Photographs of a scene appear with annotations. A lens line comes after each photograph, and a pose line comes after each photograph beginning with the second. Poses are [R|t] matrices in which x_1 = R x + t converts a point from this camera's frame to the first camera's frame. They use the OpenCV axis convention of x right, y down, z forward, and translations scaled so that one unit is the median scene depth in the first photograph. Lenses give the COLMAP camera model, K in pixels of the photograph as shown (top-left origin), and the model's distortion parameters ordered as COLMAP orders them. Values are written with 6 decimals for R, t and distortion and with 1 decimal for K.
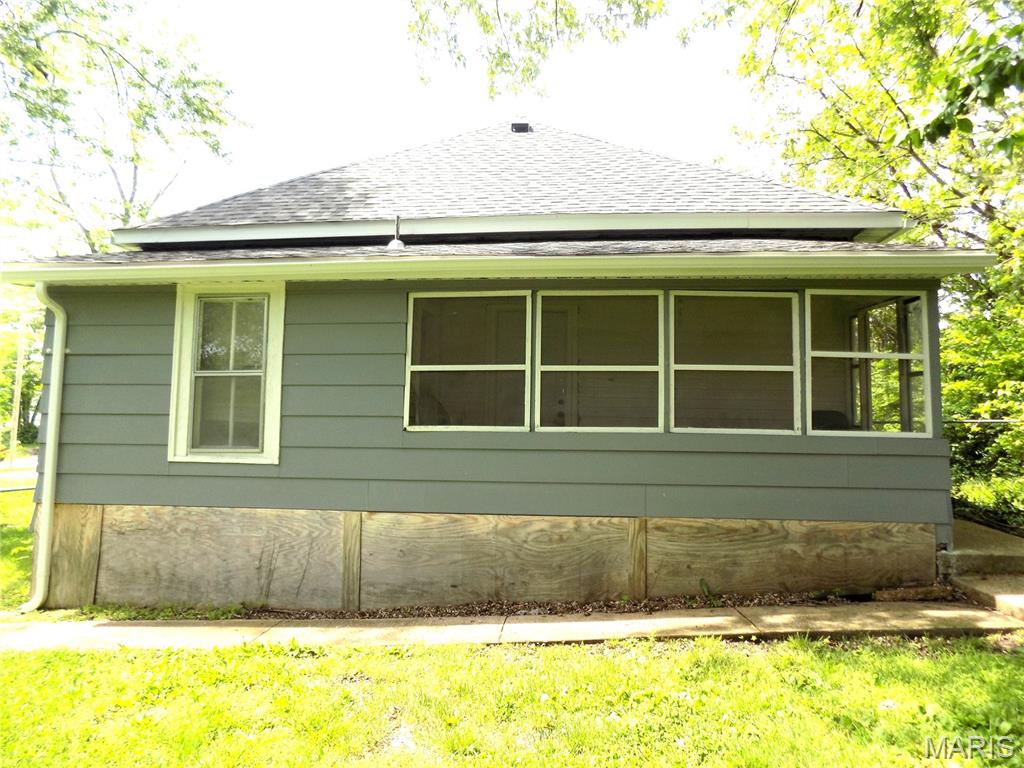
lens RADIAL K [[703.6, 0, 512.0], [0, 703.6, 384.0], [0, 0, 1]] dist [-0.043030, 0.003209]
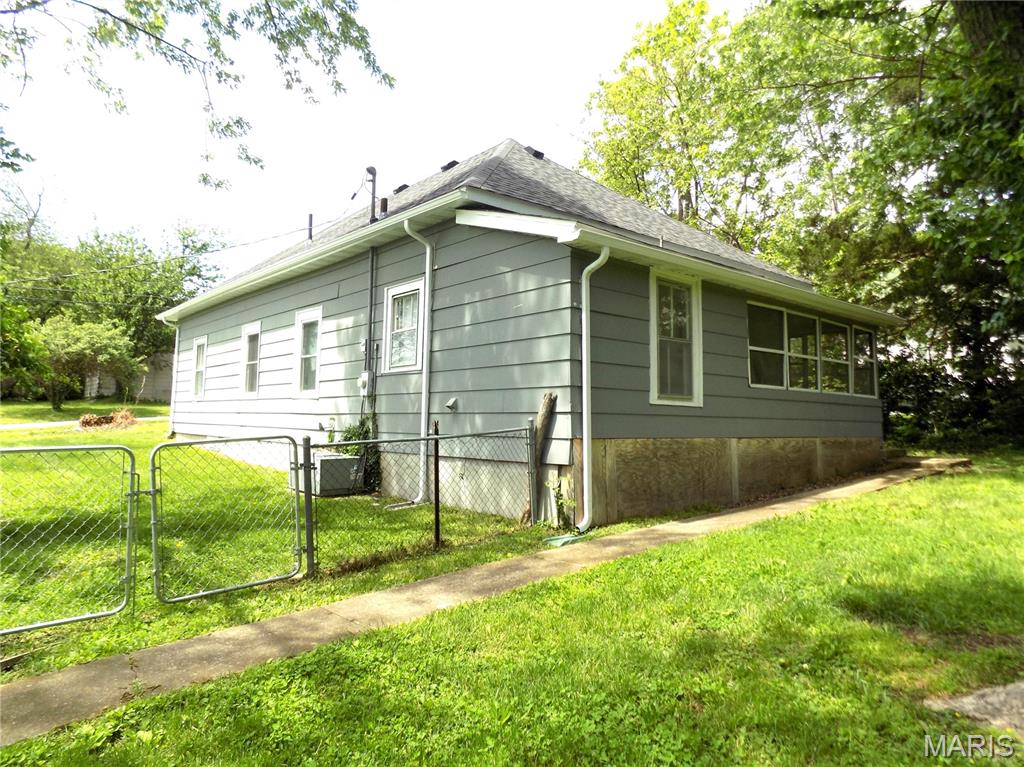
lens RADIAL K [[703.6, 0, 512.0], [0, 703.6, 383.5], [0, 0, 1]] dist [-0.043030, 0.003209]
pose [[0.692515, 0.040333, 0.720275, -1.628666], [-0.060540, 0.998163, 0.002313, 0.086419], [-0.718859, -0.045207, 0.693685, 0.283135]]
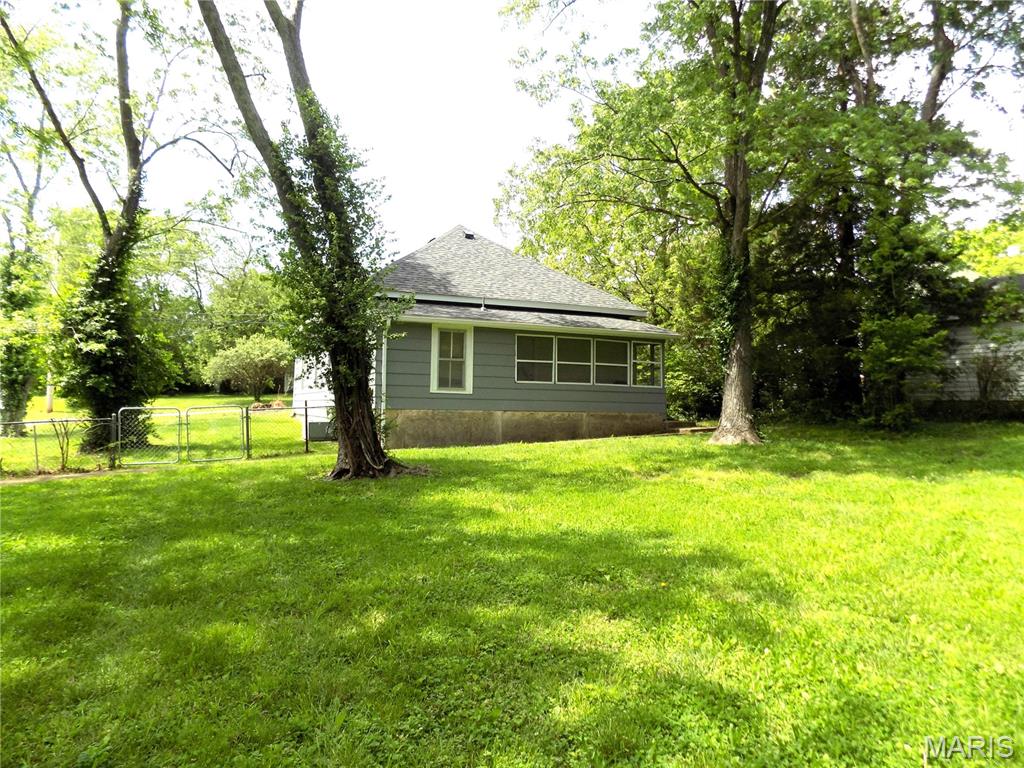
lens RADIAL K [[703.6, 0, 512.0], [0, 703.6, 384.0], [0, 0, 1]] dist [-0.043030, 0.003209]
pose [[0.870003, 0.020080, 0.492637, -1.537061], [-0.040528, 0.998702, 0.030866, -0.015038], [-0.491378, -0.046819, 0.869687, -1.440935]]
